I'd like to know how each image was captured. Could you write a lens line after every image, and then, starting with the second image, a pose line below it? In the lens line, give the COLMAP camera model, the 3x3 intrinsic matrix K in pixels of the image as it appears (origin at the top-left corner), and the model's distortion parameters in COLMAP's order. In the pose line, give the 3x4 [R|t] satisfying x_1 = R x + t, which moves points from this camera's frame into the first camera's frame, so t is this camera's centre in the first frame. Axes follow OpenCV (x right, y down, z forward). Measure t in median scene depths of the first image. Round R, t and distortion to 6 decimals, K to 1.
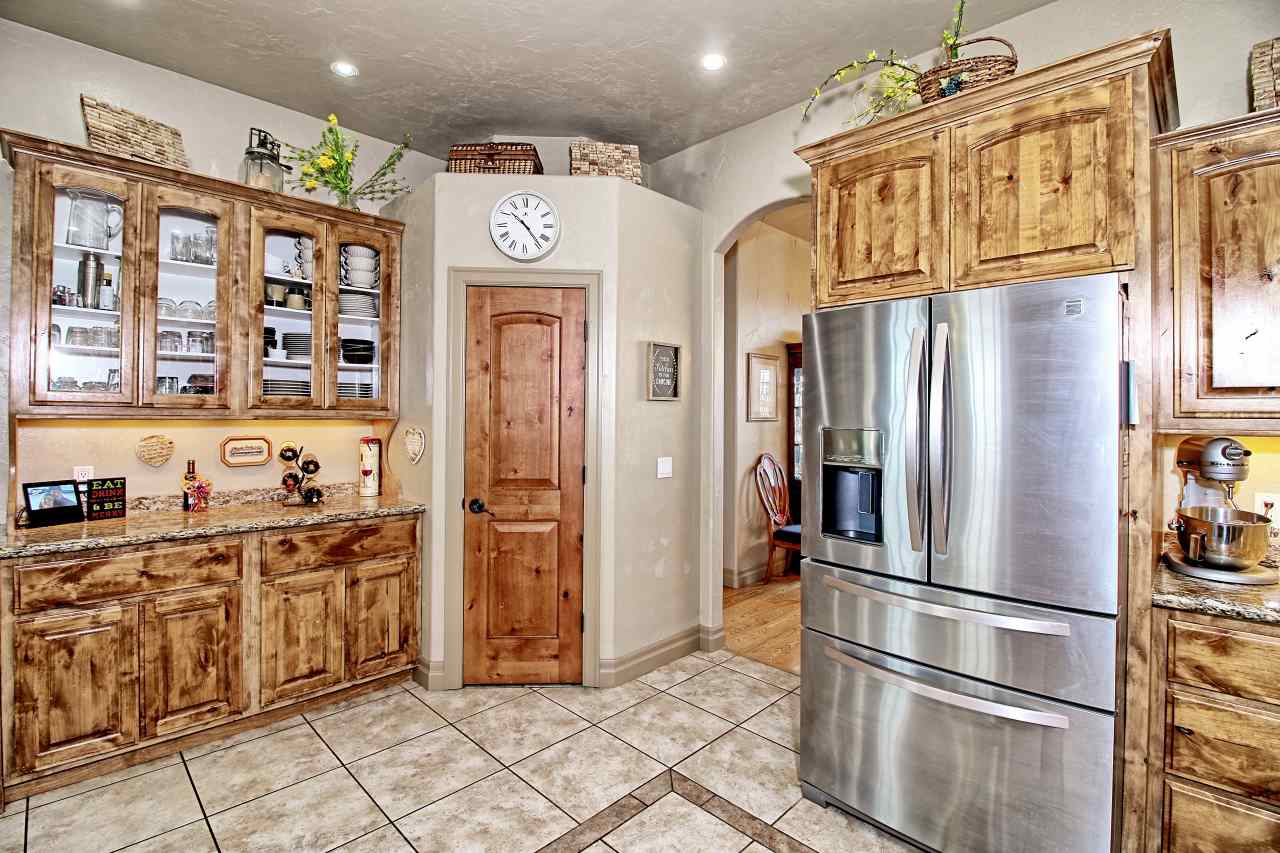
lens RADIAL K [[581.5, 0, 642.6], [0, 581.5, 415.4], [0, 0, 1]] dist [-0.025015, -0.001896]
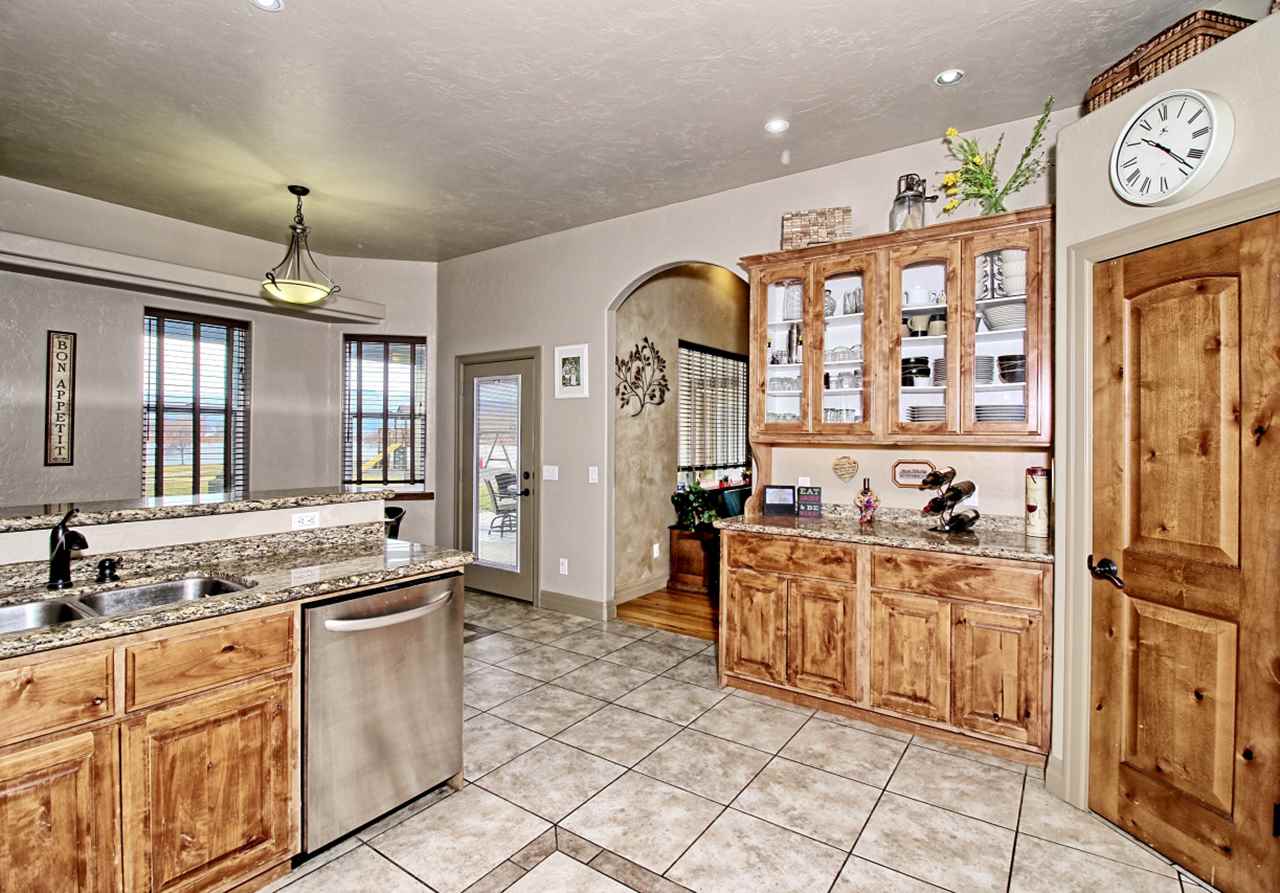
lens RADIAL K [[615.4, 0, 637.2], [0, 615.4, 433.2], [0, 0, 1]] dist [-0.015998, -0.003662]
pose [[0.150097, -0.008961, -0.988631, 0.406530], [-0.004274, 0.999944, -0.009712, -0.000700], [0.988662, 0.005683, 0.150050, 0.348932]]
